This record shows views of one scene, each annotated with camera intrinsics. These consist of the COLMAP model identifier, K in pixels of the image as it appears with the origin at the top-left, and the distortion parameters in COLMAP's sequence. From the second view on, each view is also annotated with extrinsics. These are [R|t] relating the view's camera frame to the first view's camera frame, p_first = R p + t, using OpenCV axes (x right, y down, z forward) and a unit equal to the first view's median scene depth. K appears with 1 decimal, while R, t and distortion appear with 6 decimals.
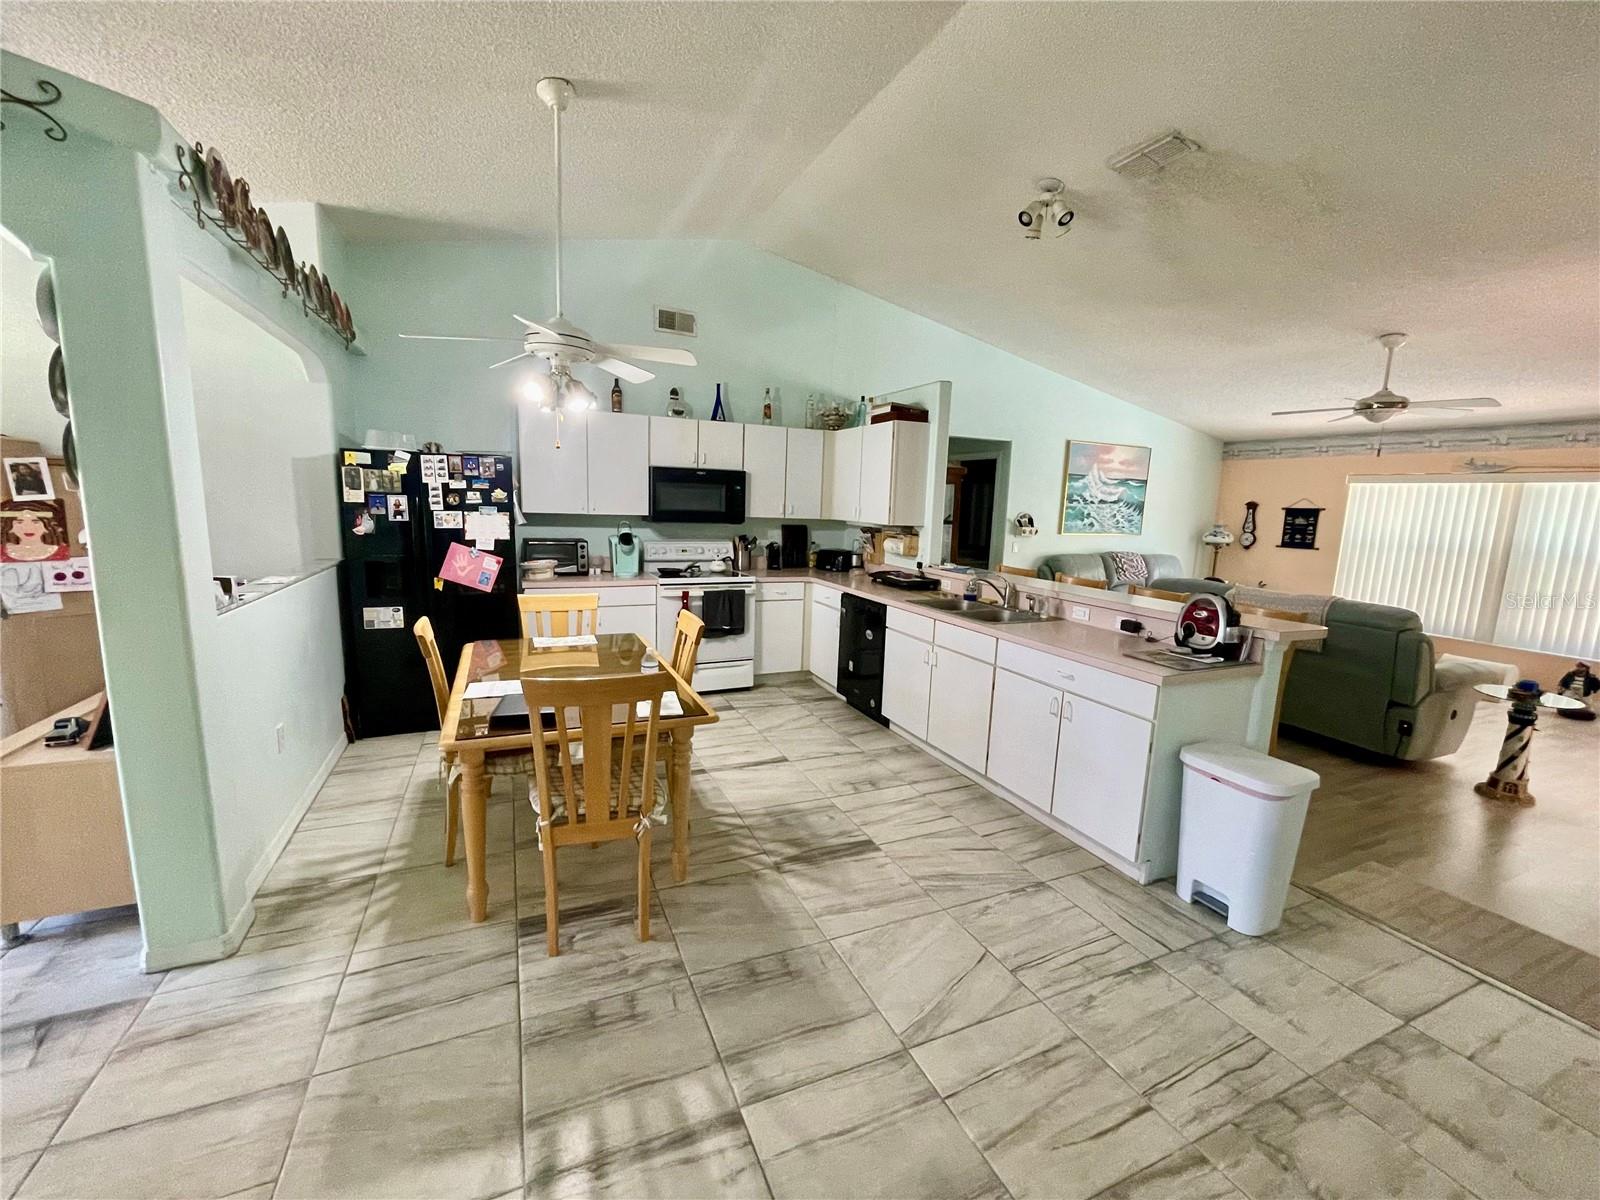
lens RADIAL K [[652.2, 0, 799.1], [0, 652.2, 601.7], [0, 0, 1]] dist [-0.002849, -0.000500]
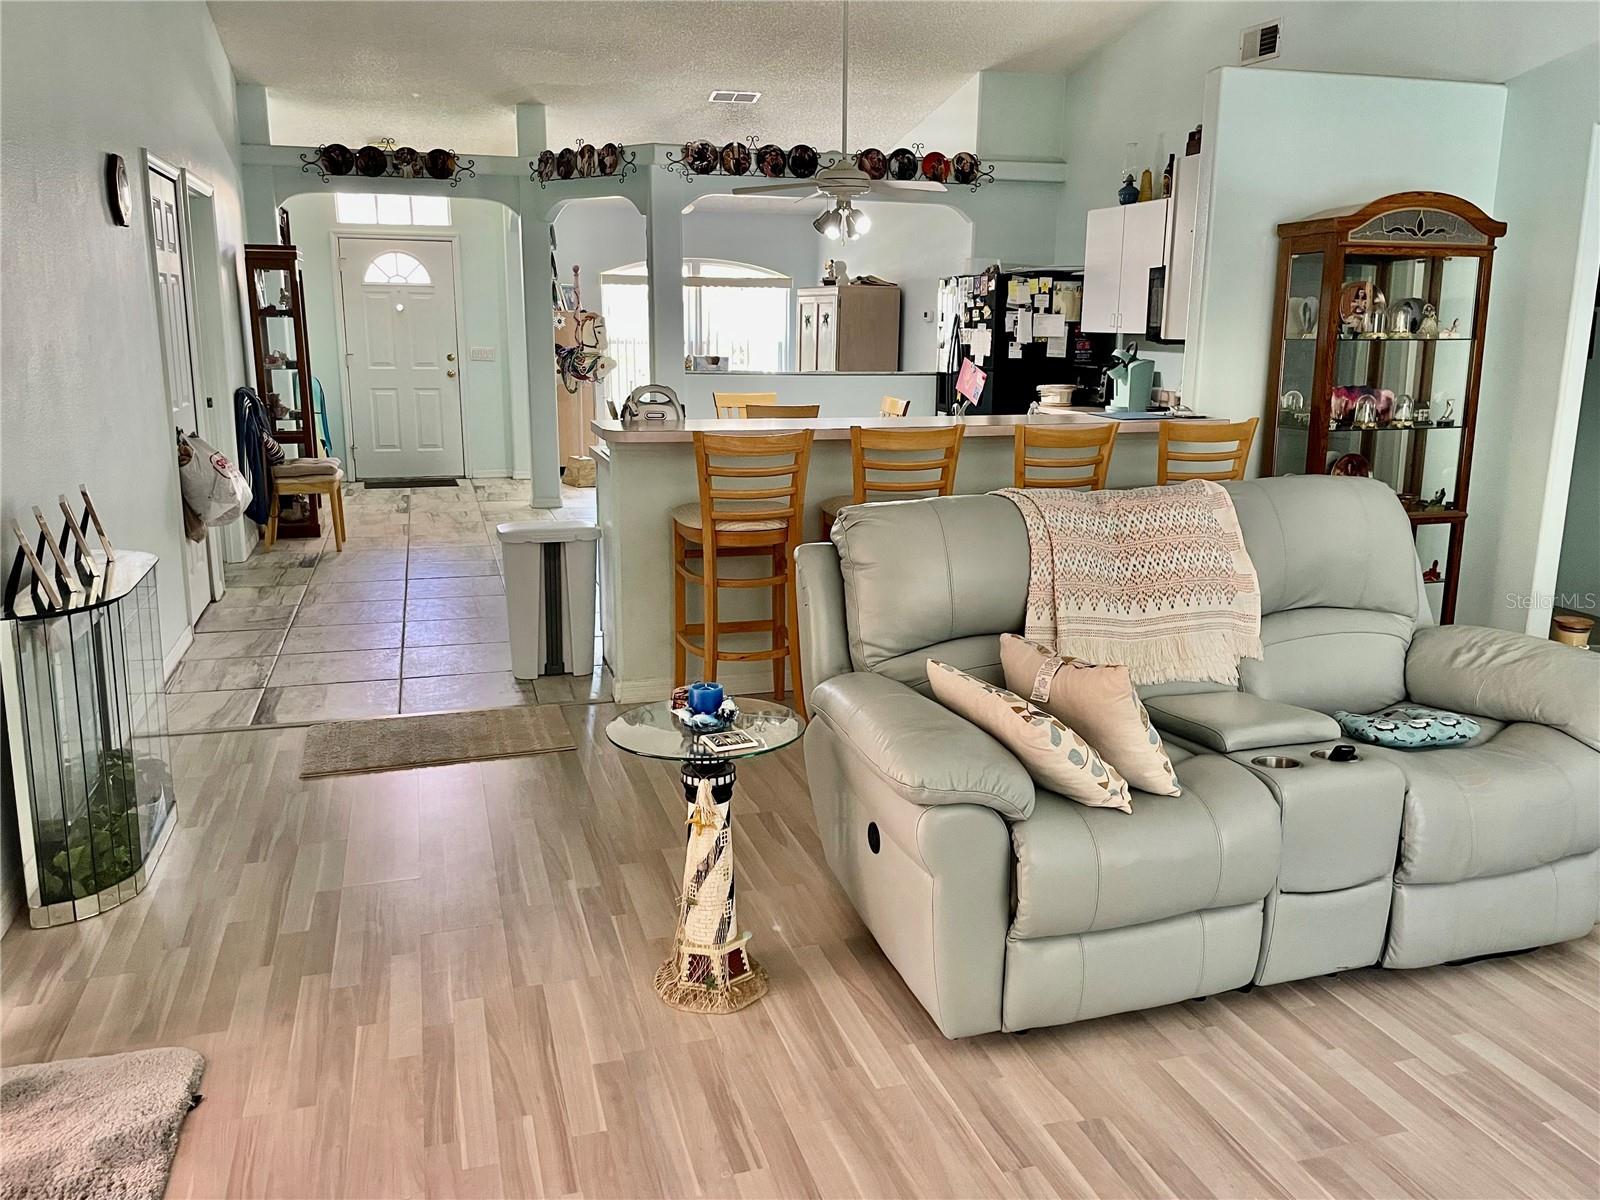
lens RADIAL K [[1262.4, 0, 803.4], [0, 1262.4, 595.8], [0, 0, 1]] dist [0.068493, -0.063957]
pose [[-0.129900, 0.177839, -0.975448, 1.637002], [-0.166931, 0.965819, 0.198314, -0.078915], [0.977374, 0.188593, -0.095773, 0.999357]]
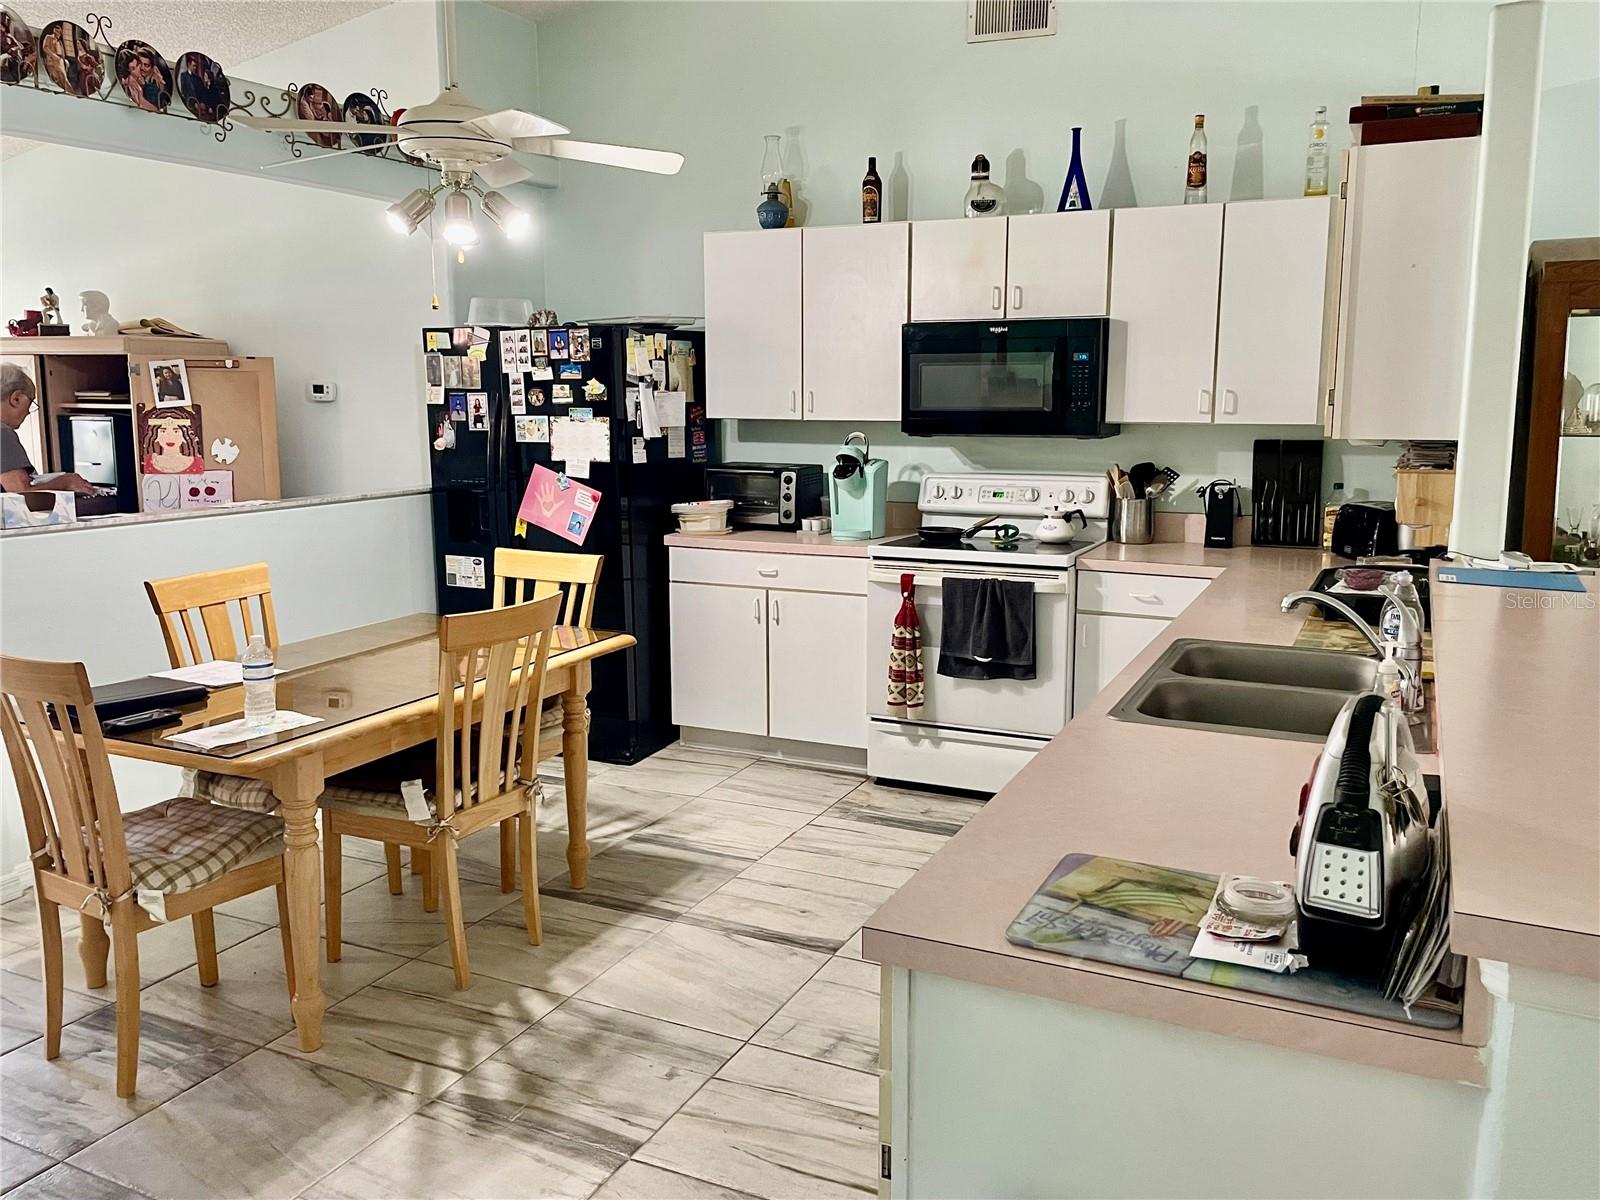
lens RADIAL K [[1287.9, 0, 795.7], [0, 1287.9, 587.8], [0, 0, 1]] dist [0.070149, -0.080069]
pose [[0.648463, 0.088445, -0.756090, 0.603000], [-0.094715, 0.994884, 0.035146, -0.038135], [0.755331, 0.048823, 0.653523, 0.359242]]
